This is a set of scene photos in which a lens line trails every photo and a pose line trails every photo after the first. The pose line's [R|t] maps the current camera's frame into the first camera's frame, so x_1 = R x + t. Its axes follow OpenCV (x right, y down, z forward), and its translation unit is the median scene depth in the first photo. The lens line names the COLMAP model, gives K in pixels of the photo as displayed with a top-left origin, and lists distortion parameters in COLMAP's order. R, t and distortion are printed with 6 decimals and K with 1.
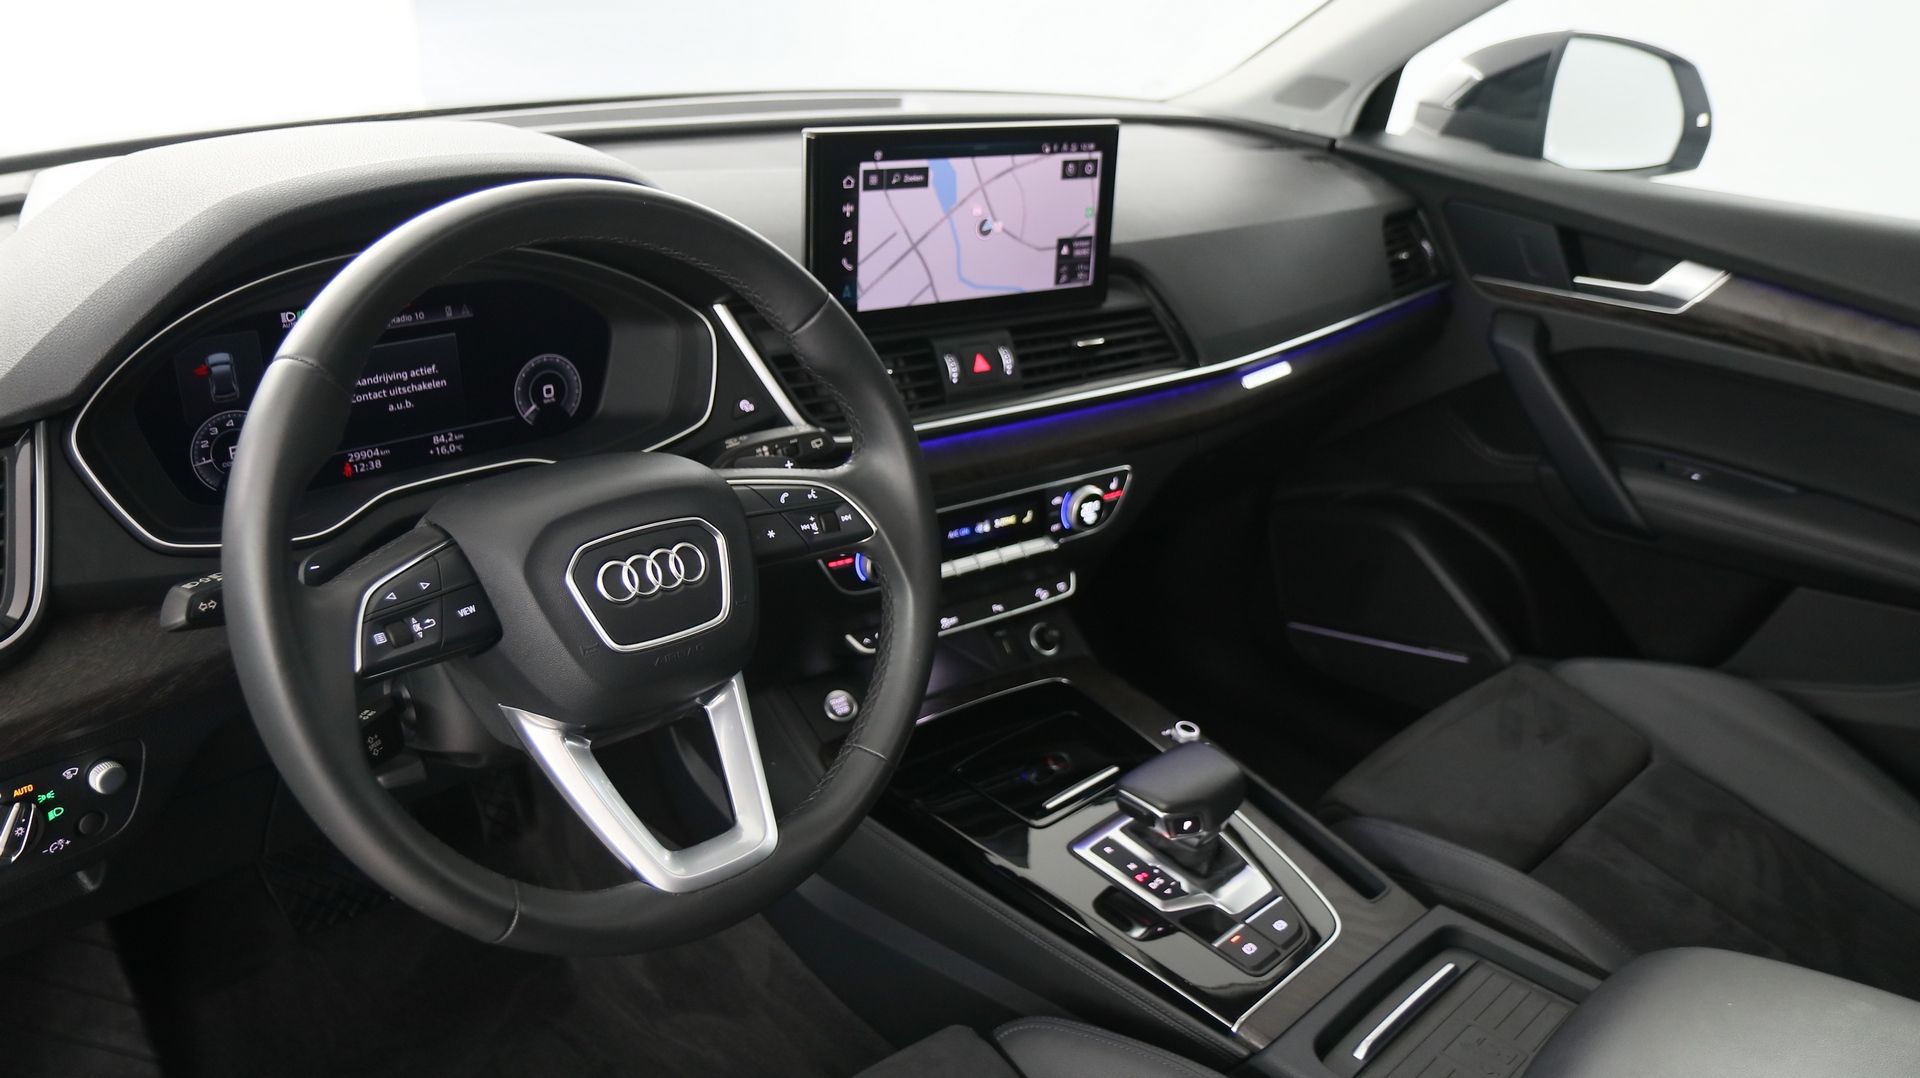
lens RADIAL K [[1439.2, 0, 960.0], [0, 1439.2, 539.0], [0, 0, 1]] dist [-0.014576, 0.000325]
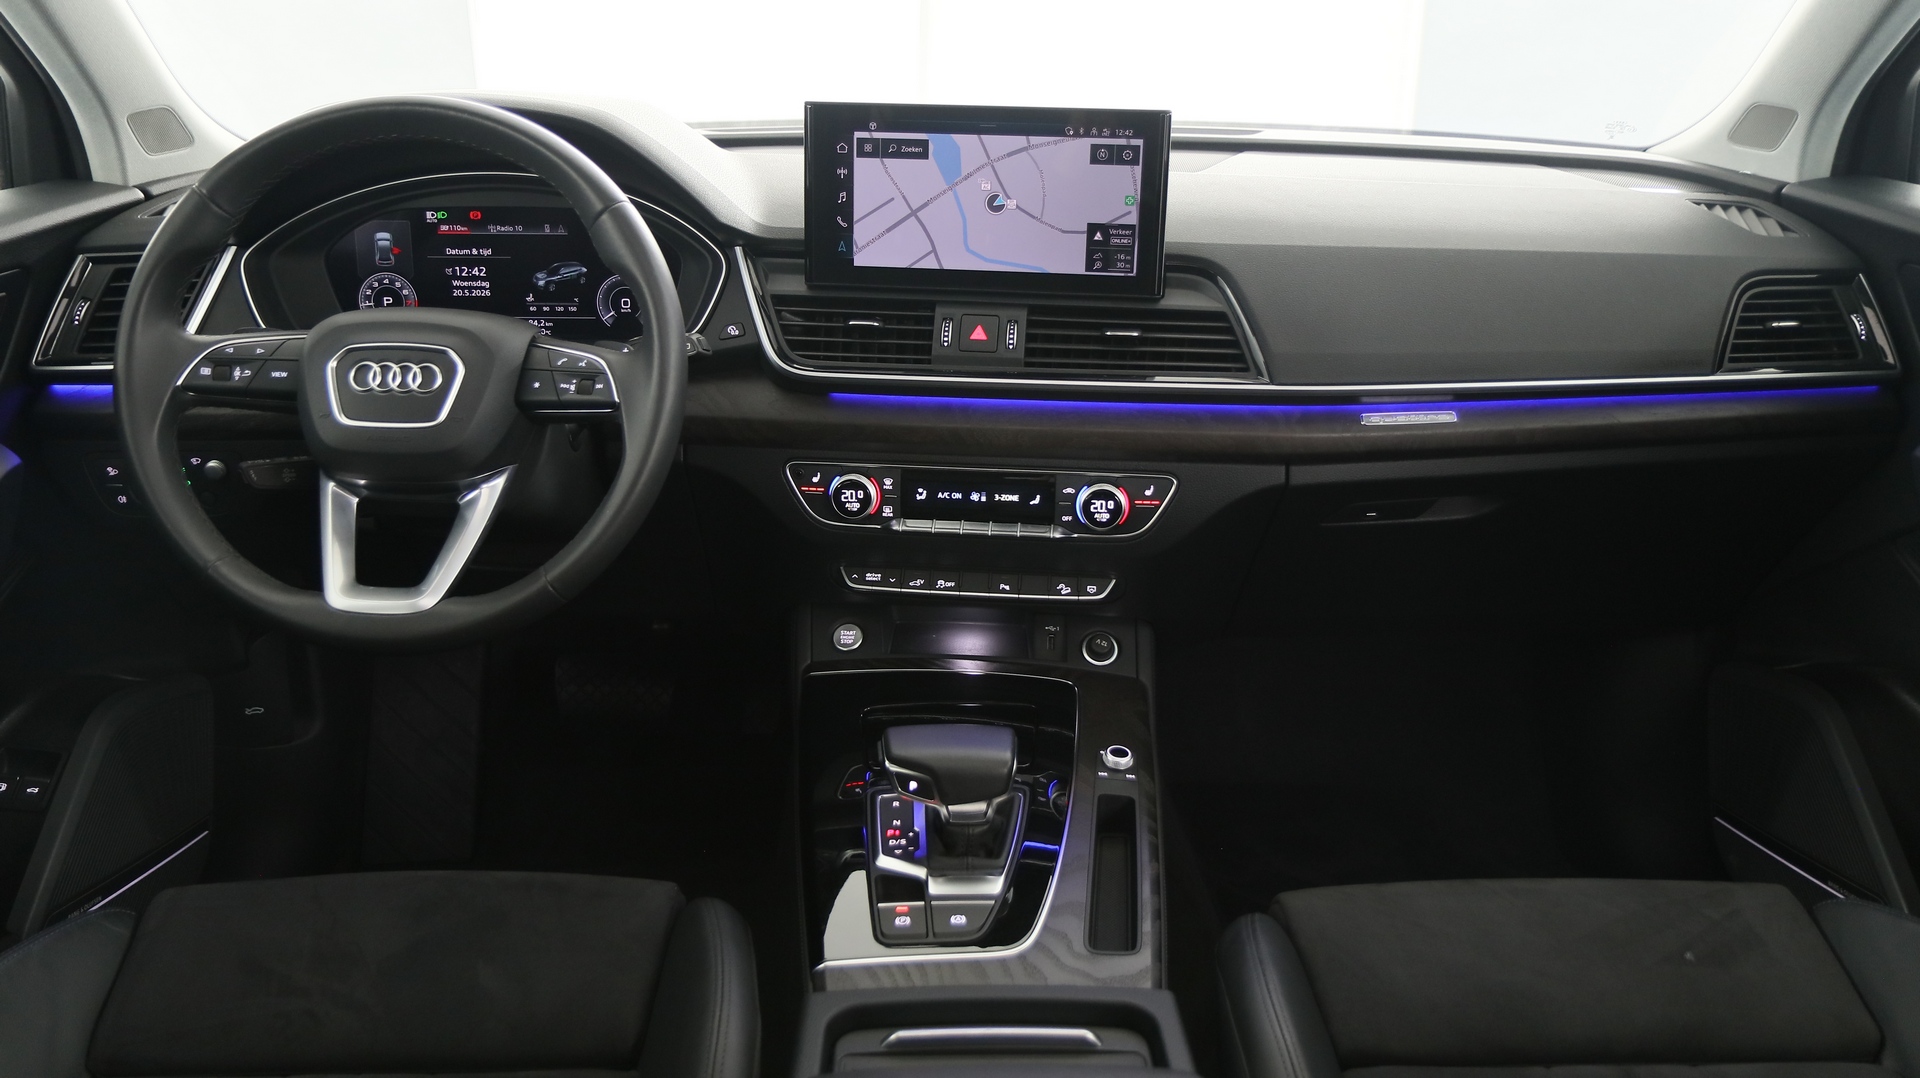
lens RADIAL K [[1462.2, 0, 960.0], [0, 1462.2, 539.0], [0, 0, 1]] dist [-0.023912, 0.033135]
pose [[0.721326, 0.175499, -0.669992, 0.757697], [-0.245104, 0.969446, -0.009945, 0.036775], [0.647775, 0.171391, 0.742302, 0.240569]]
